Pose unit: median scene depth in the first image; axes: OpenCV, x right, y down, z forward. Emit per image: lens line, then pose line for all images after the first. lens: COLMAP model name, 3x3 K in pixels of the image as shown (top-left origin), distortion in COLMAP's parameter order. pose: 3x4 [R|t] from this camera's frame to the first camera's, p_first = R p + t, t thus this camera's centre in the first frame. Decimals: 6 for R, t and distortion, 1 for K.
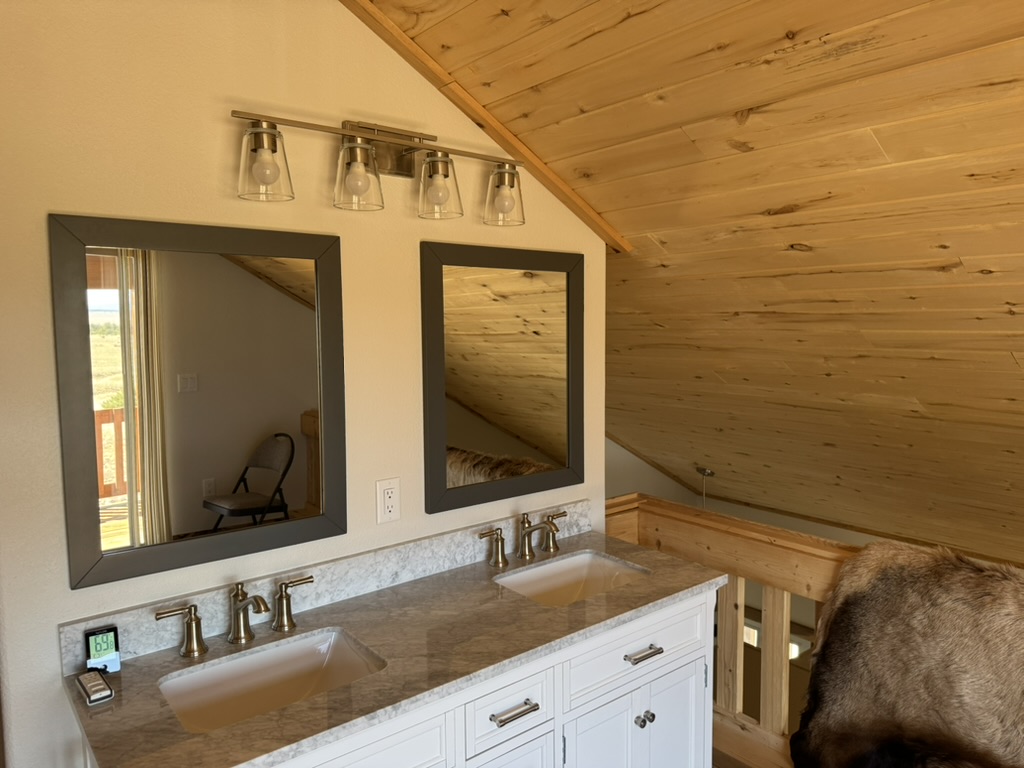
lens RADIAL K [[724.3, 0, 512.6], [0, 724.3, 377.0], [0, 0, 1]] dist [0.146847, -0.221169]
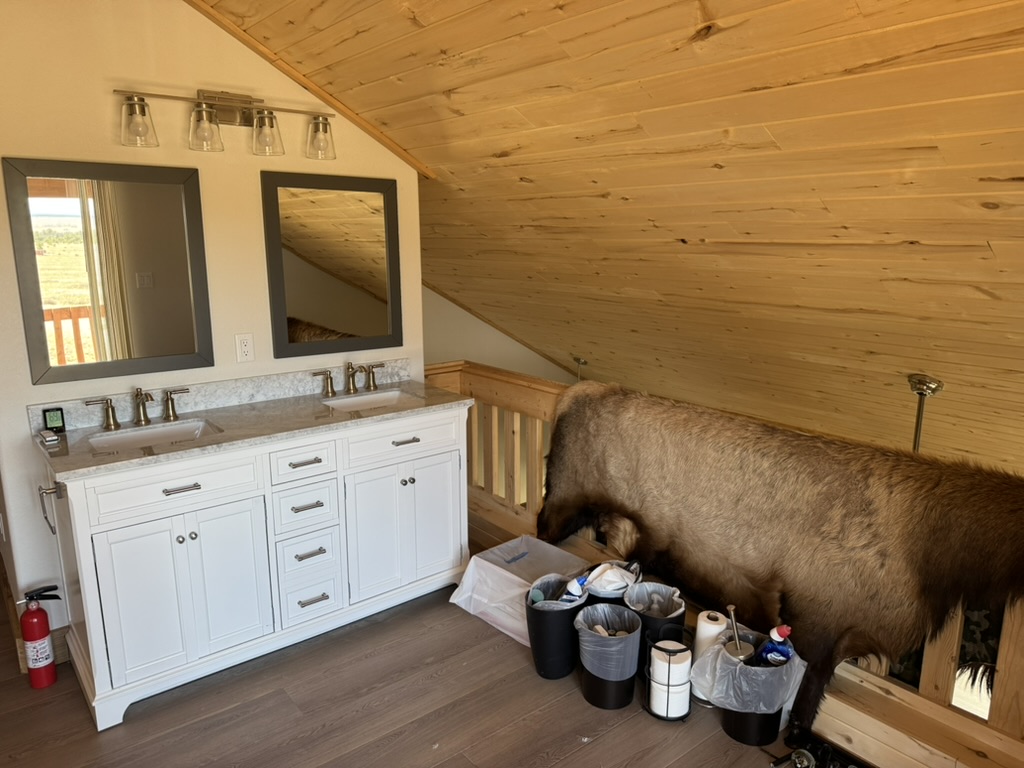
lens RADIAL K [[722.3, 0, 512.0], [0, 722.3, 384.0], [0, 0, 1]] dist [0.092566, -0.137842]
pose [[0.999937, 0.008813, 0.006969, 0.370500], [-0.009610, 0.992220, 0.124125, 0.050536], [-0.005821, -0.124184, 0.992242, -0.508781]]
